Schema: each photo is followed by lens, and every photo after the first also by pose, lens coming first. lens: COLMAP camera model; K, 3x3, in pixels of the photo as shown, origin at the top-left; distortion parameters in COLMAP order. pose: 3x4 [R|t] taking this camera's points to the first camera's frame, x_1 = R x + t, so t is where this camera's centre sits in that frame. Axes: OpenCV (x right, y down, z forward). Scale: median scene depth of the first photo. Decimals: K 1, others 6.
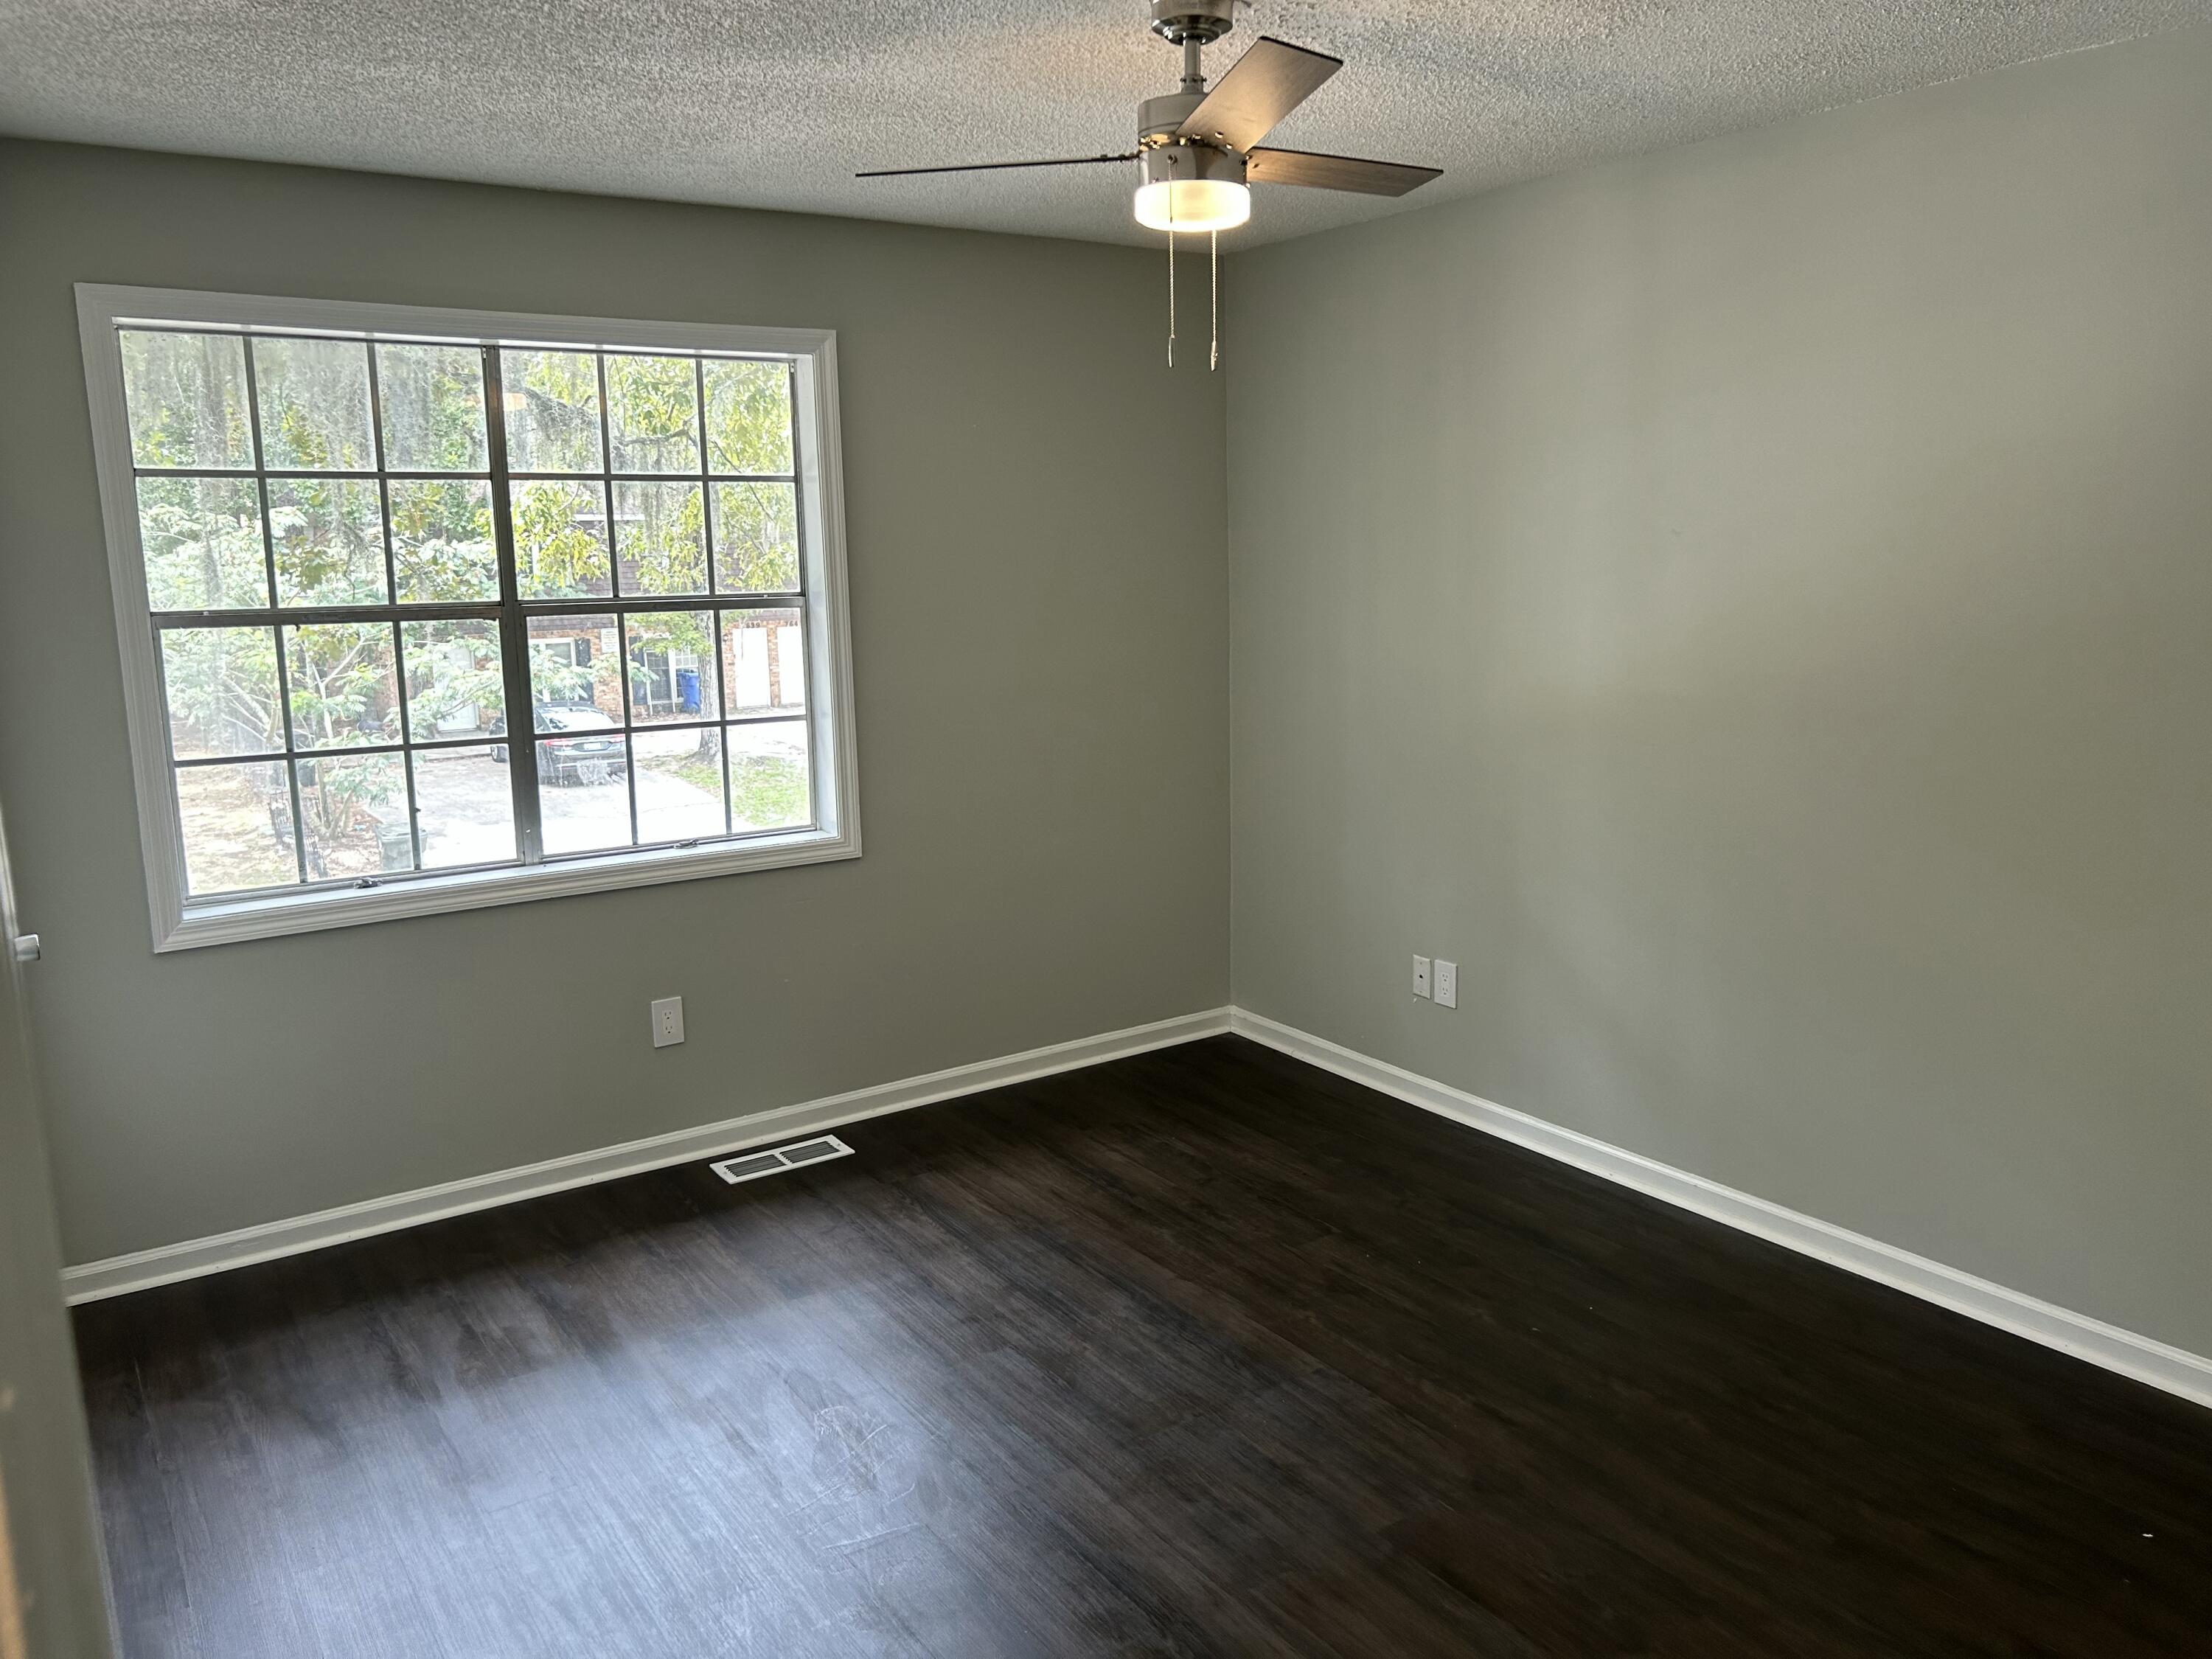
lens RADIAL K [[1679.8, 0, 1092.5], [0, 1679.8, 837.4], [0, 0, 1]] dist [0.062594, -0.071559]
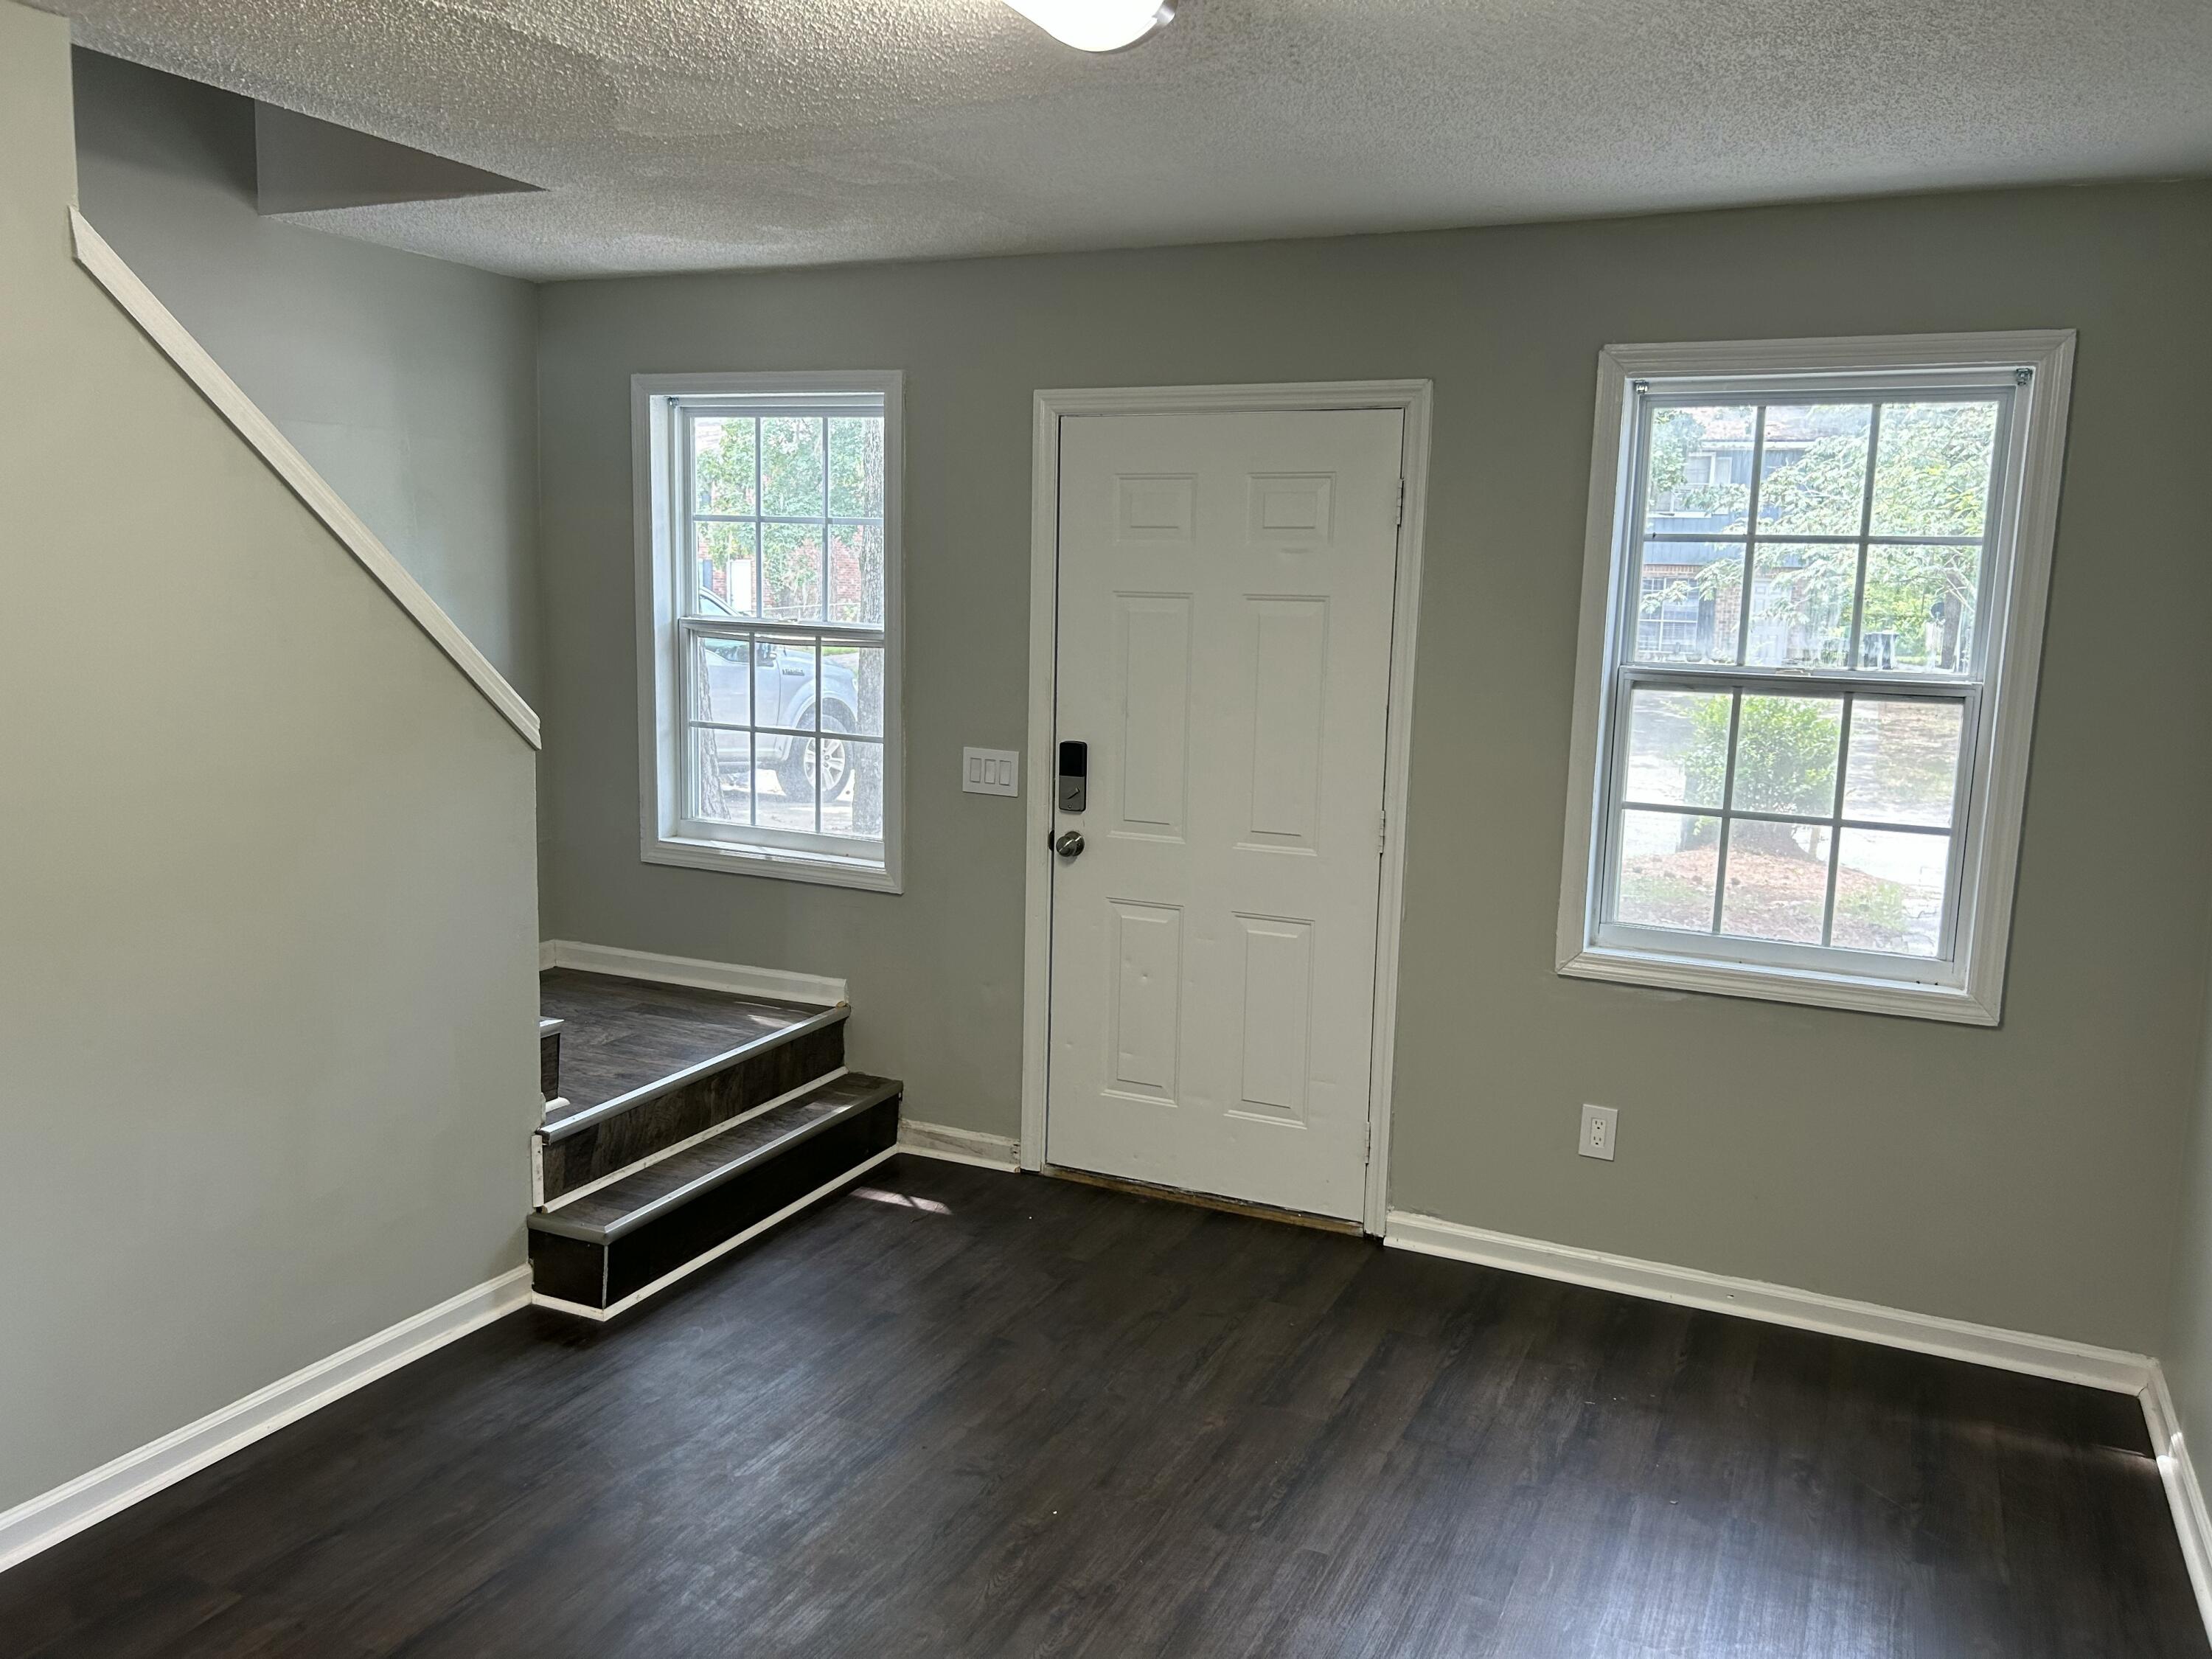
lens RADIAL K [[1679.8, 0, 1092.5], [0, 1679.8, 837.4], [0, 0, 1]] dist [0.062594, -0.071559]
pose [[0.496041, 0.155207, -0.854315, 0.497841], [-0.192502, 0.979068, 0.066099, -0.071382], [0.846691, 0.131669, 0.515536, 0.374022]]
